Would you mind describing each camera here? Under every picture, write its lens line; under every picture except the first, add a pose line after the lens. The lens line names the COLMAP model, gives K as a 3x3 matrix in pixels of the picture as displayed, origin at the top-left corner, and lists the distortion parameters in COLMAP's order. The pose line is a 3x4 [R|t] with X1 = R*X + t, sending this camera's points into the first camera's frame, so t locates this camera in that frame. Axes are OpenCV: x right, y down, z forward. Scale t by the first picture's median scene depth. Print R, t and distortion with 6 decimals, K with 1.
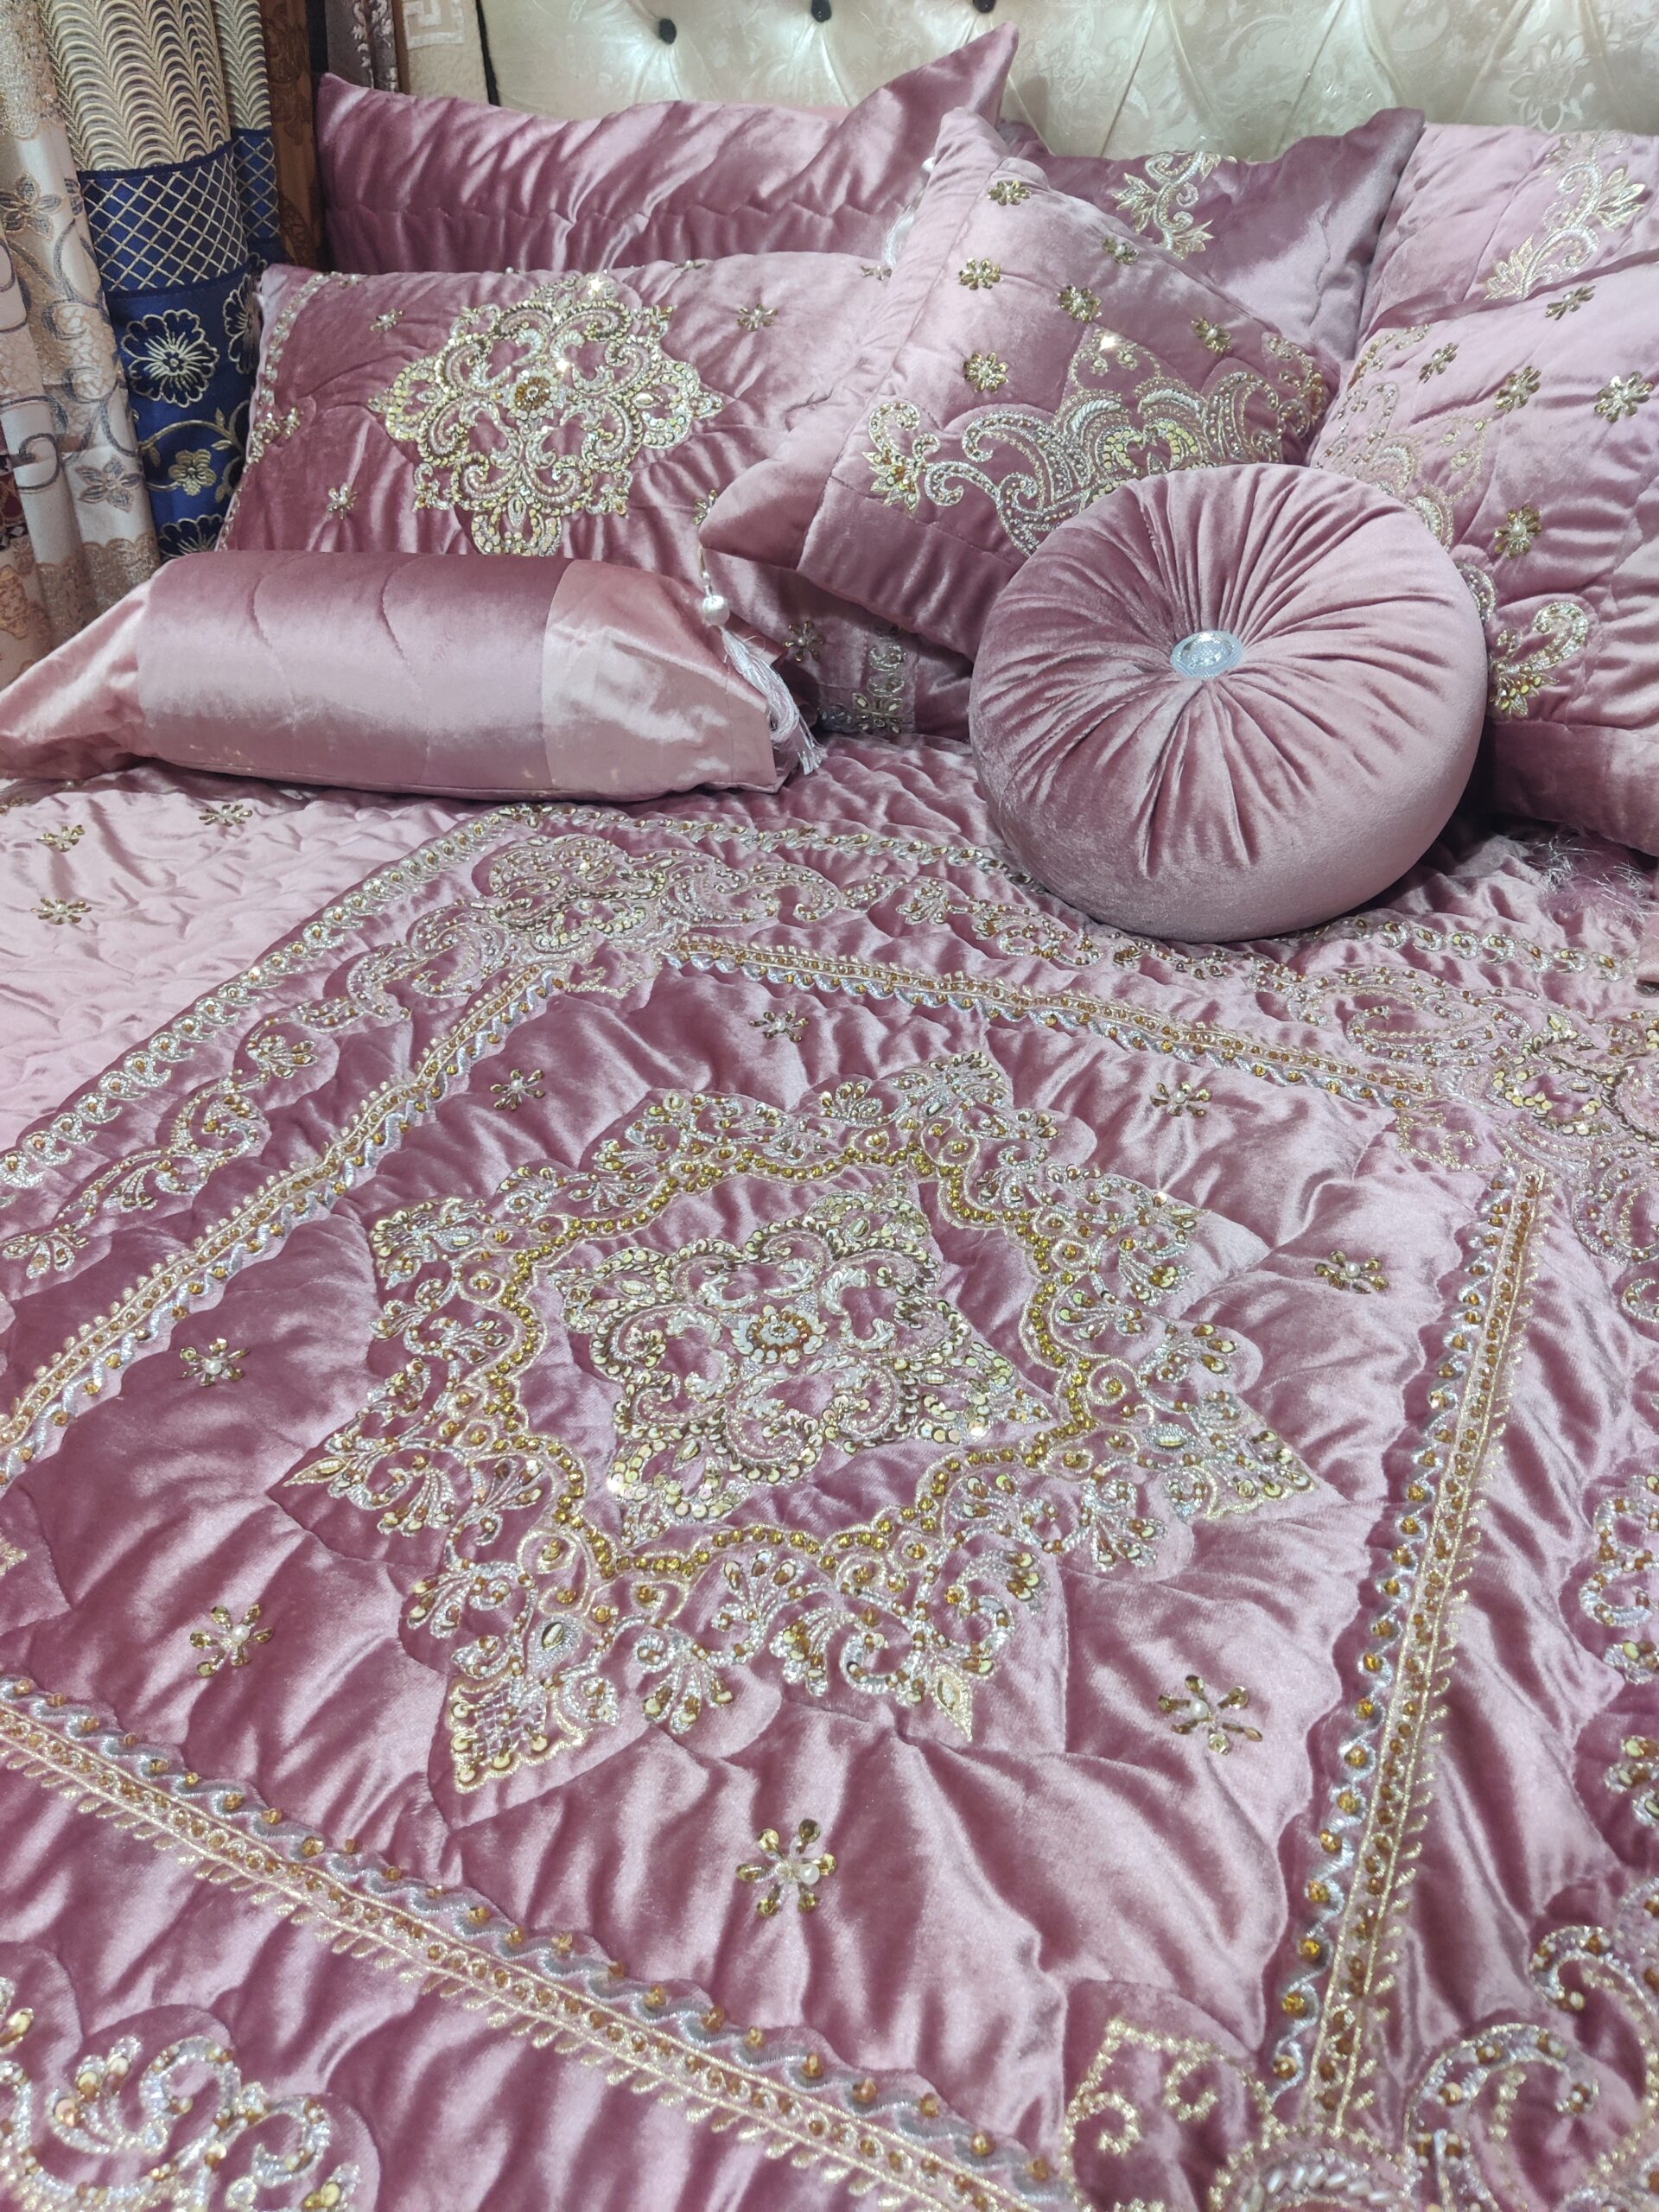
lens RADIAL K [[1707.0, 0, 821.2], [0, 1707.0, 1111.1], [0, 0, 1]] dist [0.004330, -0.027391]
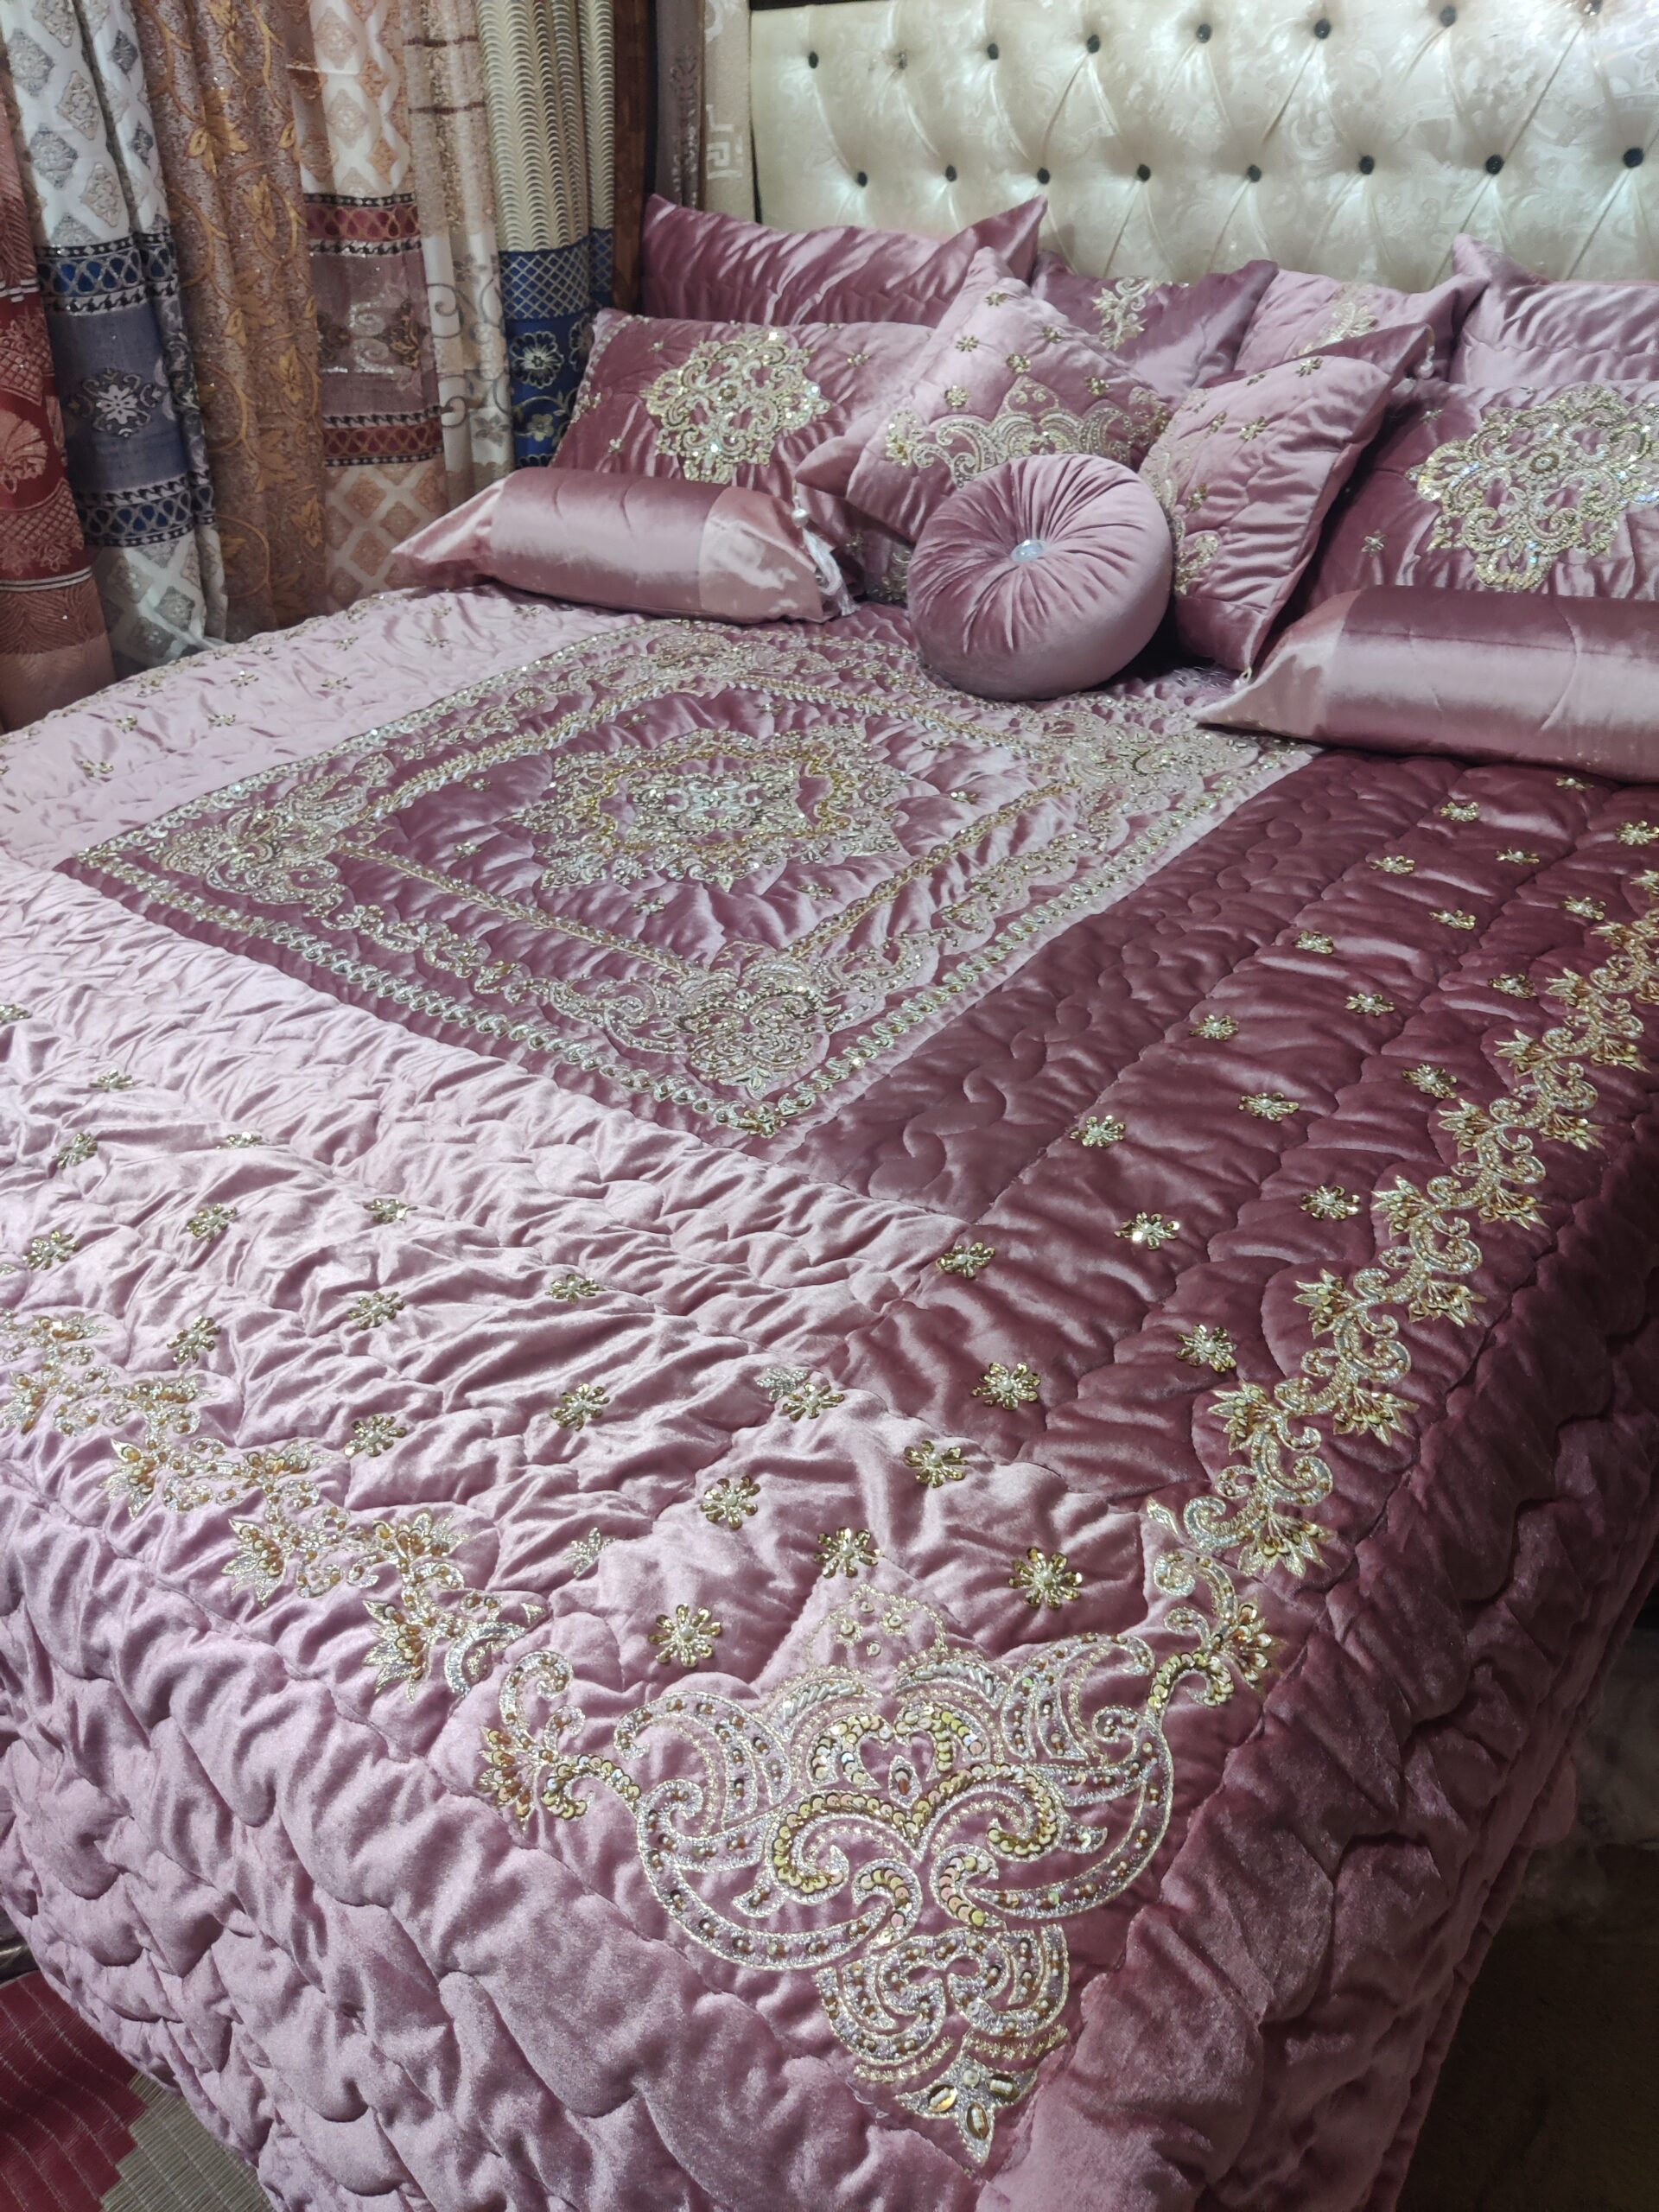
lens RADIAL K [[1707.0, 0, 829.8], [0, 1707.0, 1108.7], [0, 0, 1]] dist [0.004330, -0.027391]
pose [[0.978240, 0.136296, -0.156427, 0.320299], [-0.139387, 0.990198, -0.008906, 0.320756], [0.153679, 0.030516, 0.987649, -0.721299]]
